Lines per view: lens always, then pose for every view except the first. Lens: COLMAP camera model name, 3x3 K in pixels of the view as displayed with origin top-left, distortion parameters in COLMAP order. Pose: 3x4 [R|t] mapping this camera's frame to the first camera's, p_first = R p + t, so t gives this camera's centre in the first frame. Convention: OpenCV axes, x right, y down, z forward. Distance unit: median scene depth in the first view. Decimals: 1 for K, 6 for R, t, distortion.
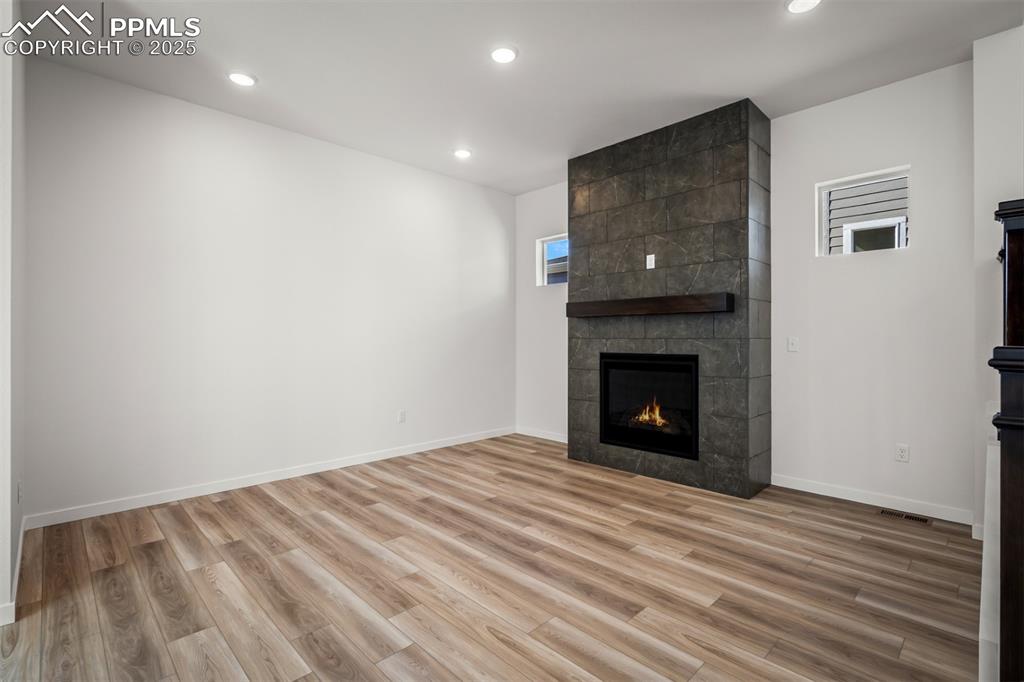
lens RADIAL K [[482.0, 0, 514.0], [0, 482.0, 336.1], [0, 0, 1]] dist [-0.003065, -0.000471]
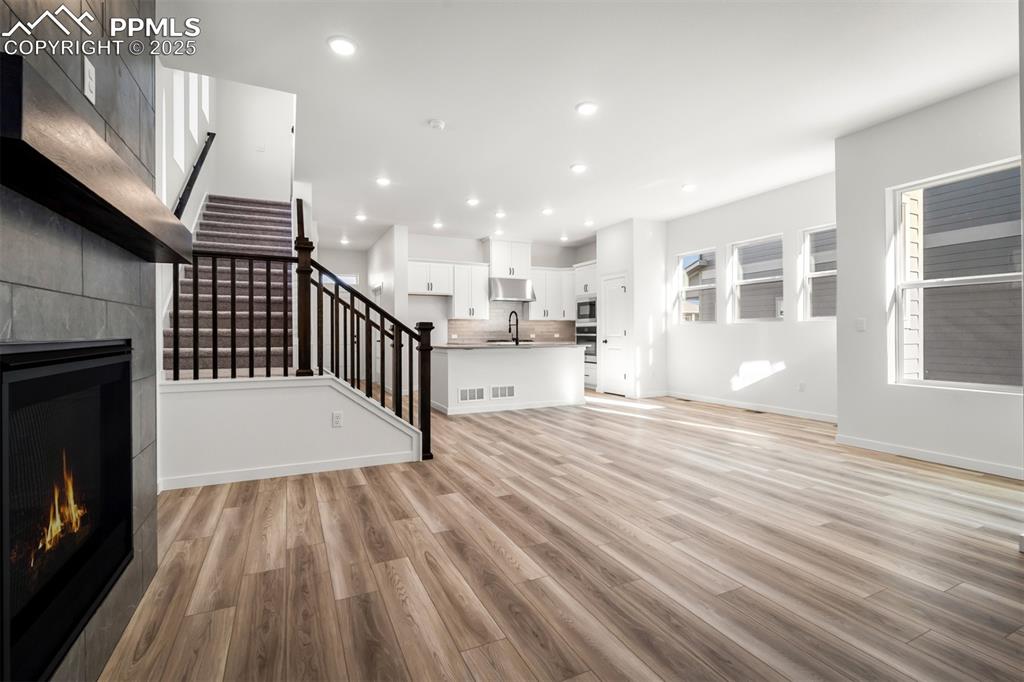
lens RADIAL K [[469.7, 0, 505.9], [0, 469.7, 334.0], [0, 0, 1]] dist [-0.000825, -0.000058]
pose [[-0.944506, 0.002694, 0.328484, -0.128867], [0.002560, 0.999996, -0.000842, 0.036118], [-0.328485, 0.000046, -0.944509, 1.337652]]
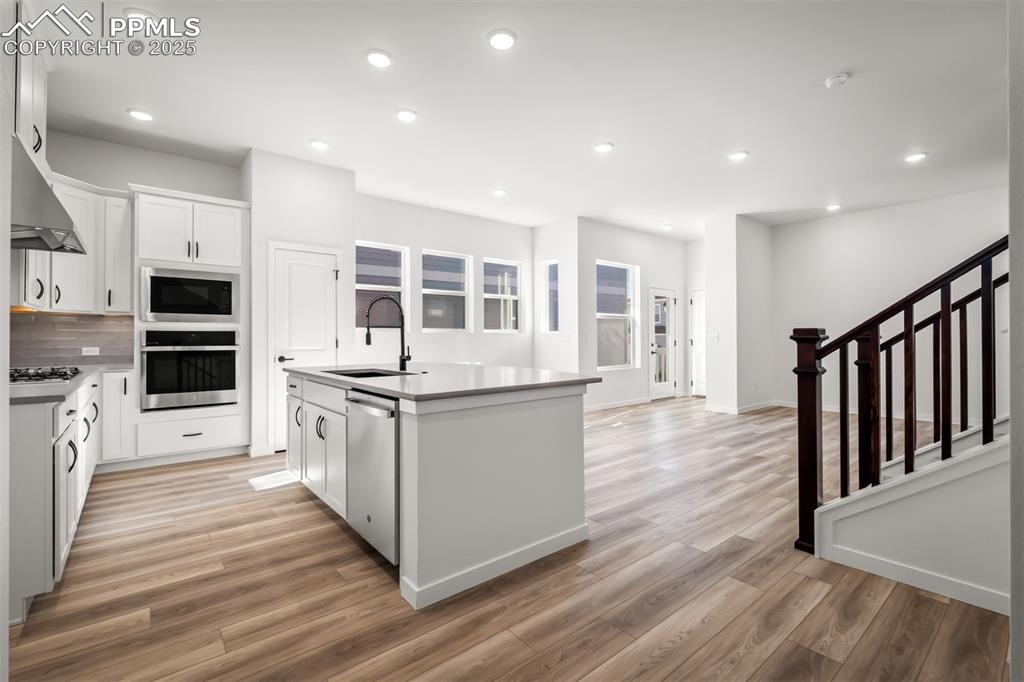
lens RADIAL K [[456.1, 0, 505.6], [0, 456.1, 336.2], [0, 0, 1]] dist [-0.002277, -0.000312]
pose [[-0.099295, -0.003776, -0.995051, 1.291074], [0.006126, 0.999972, -0.004406, 0.019931], [0.995039, -0.006533, -0.099269, -0.205764]]
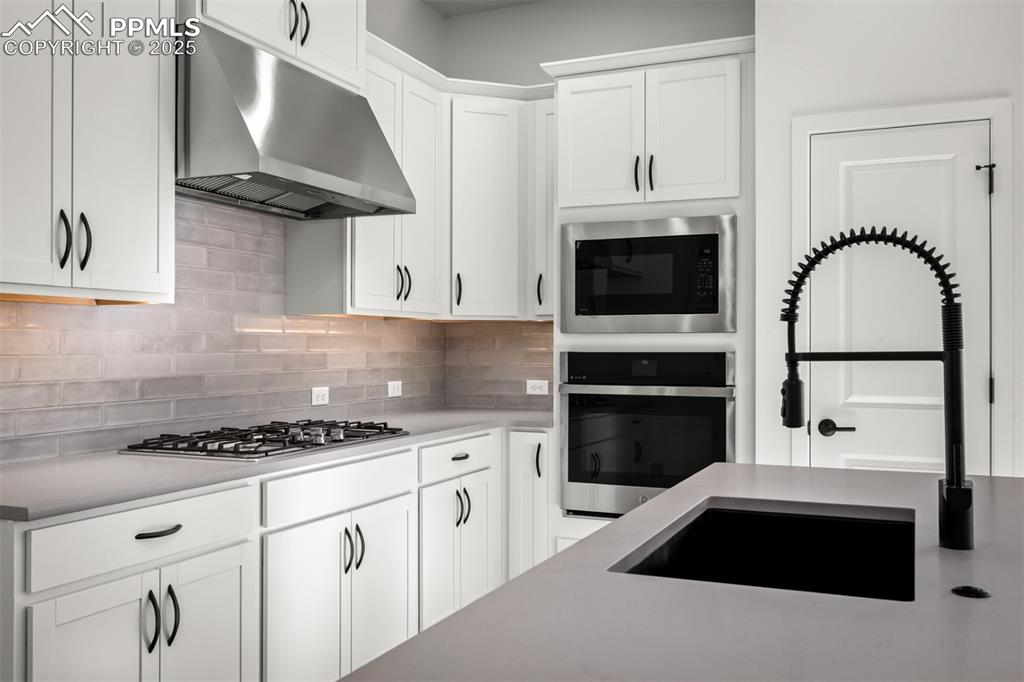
lens RADIAL K [[915.1, 0, 512.0], [0, 915.1, 341.0], [0, 0, 1]] dist [0.001165, 0.005621]
pose [[-0.928692, -0.003960, -0.370830, 0.779088], [-0.000558, 0.999957, -0.009282, -0.005423], [0.370851, -0.008413, -0.928654, -0.187796]]
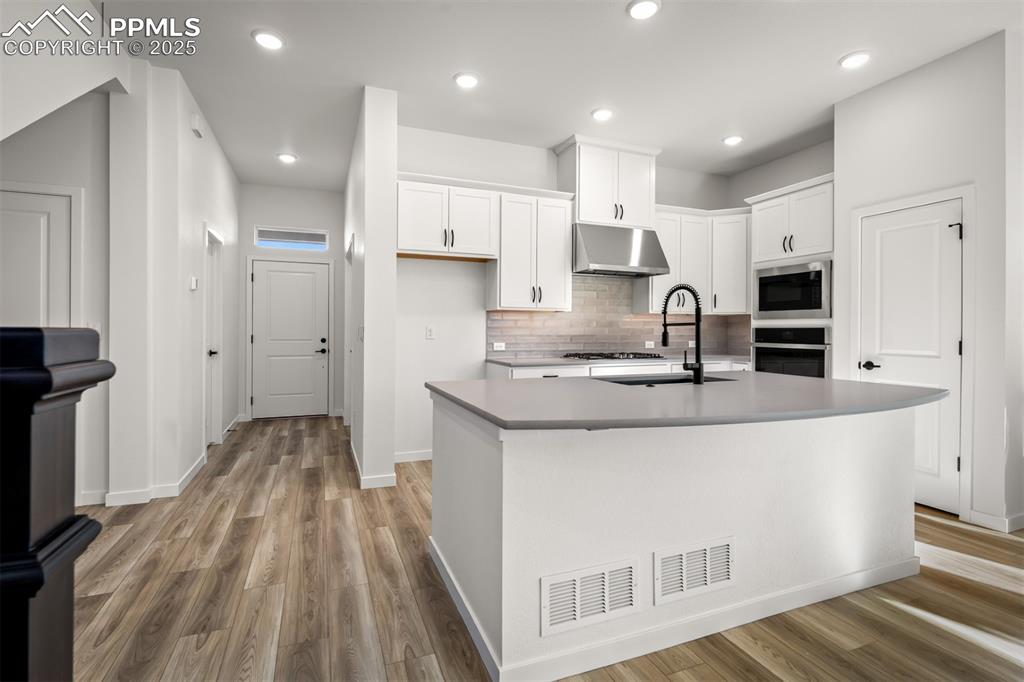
lens RADIAL K [[476.7, 0, 507.5], [0, 476.7, 334.5], [0, 0, 1]] dist [-0.000373, -0.000357]
pose [[-0.922126, -0.009383, 0.386775, 0.445103], [-0.006804, 0.999945, 0.008037, 0.008469], [-0.386829, 0.004779, -0.922139, 0.216797]]
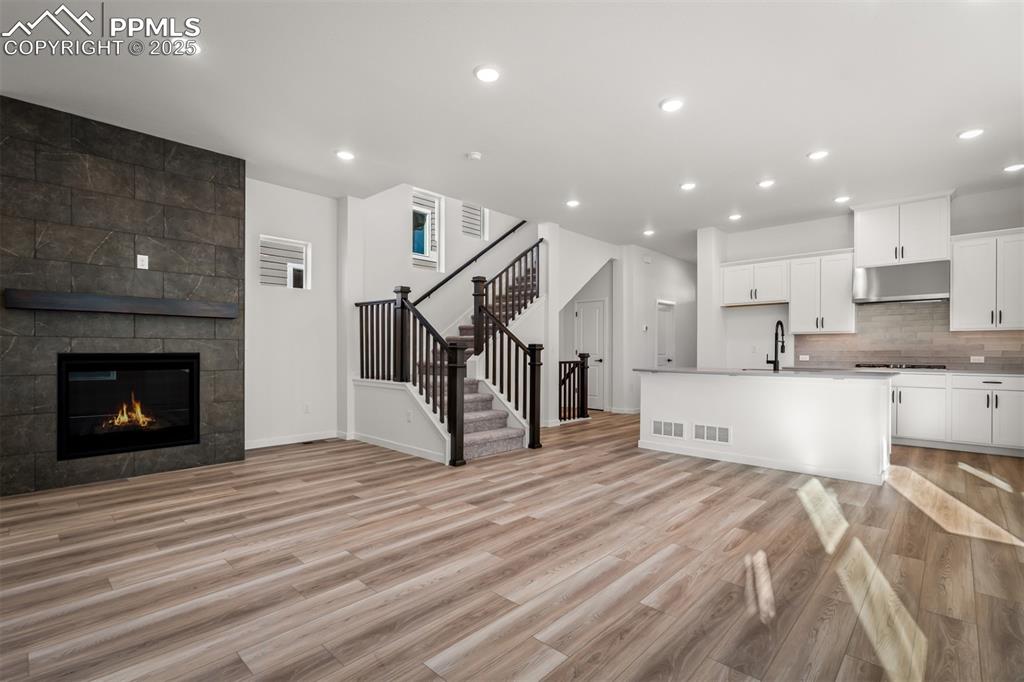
lens RADIAL K [[465.6, 0, 511.7], [0, 465.6, 352.7], [0, 0, 1]] dist [-0.002033, -0.000373]
pose [[-0.040198, -0.002598, 0.999188, -0.787012], [-0.006272, 0.999978, 0.002348, 0.030847], [-0.999172, -0.006172, -0.040213, 0.290526]]
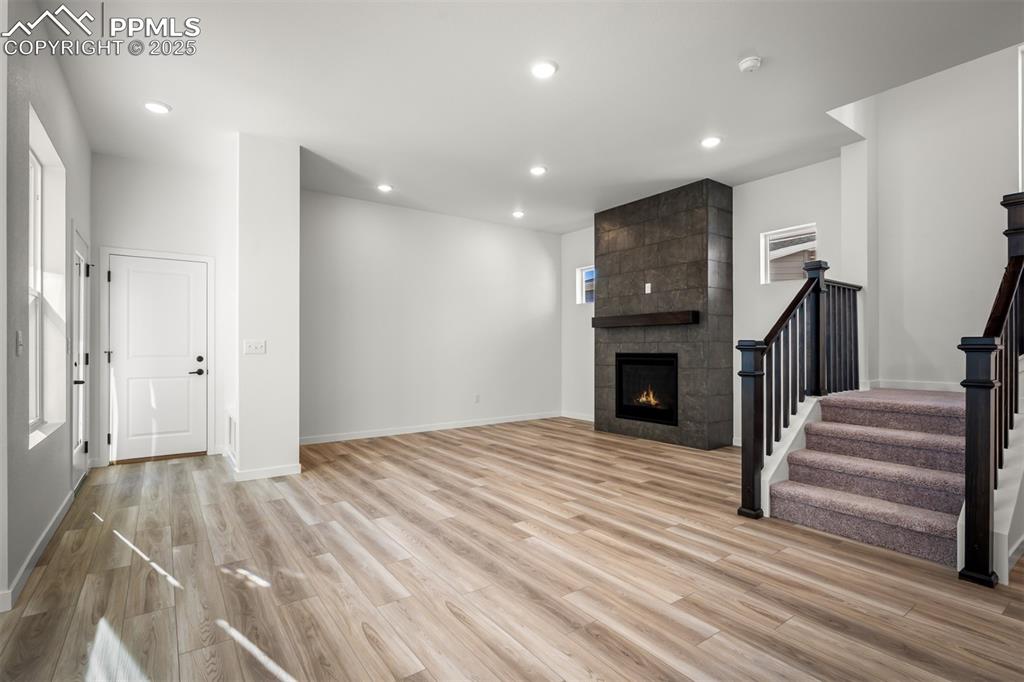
lens RADIAL K [[494.3, 0, 509.8], [0, 494.3, 347.3], [0, 0, 1]] dist [-0.000885, -0.000150]
pose [[0.988191, -0.000789, -0.153227, 0.113017], [0.000787, 1.000000, -0.000080, 0.021237], [0.153227, -0.000042, 0.988191, -0.551371]]
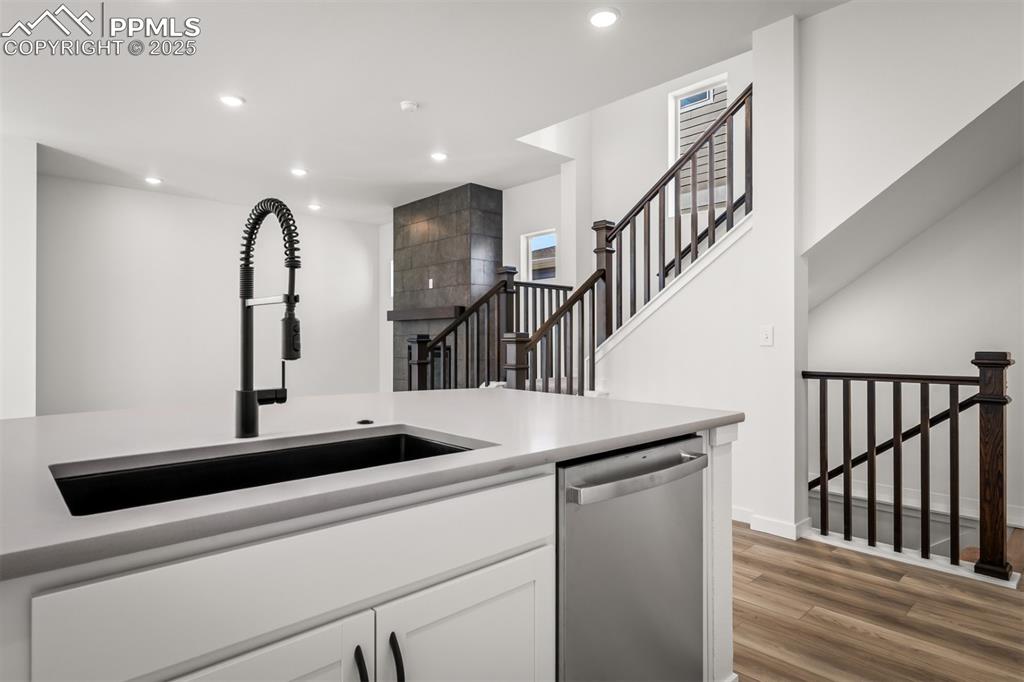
lens RADIAL K [[574.1, 0, 511.4], [0, 574.1, 337.1], [0, 0, 1]] dist [0.001601, -0.001236]
pose [[0.999721, -0.001509, -0.023587, 0.626017], [0.001410, 0.999990, -0.004241, 0.019889], [0.023593, 0.004206, 0.999713, -0.832712]]
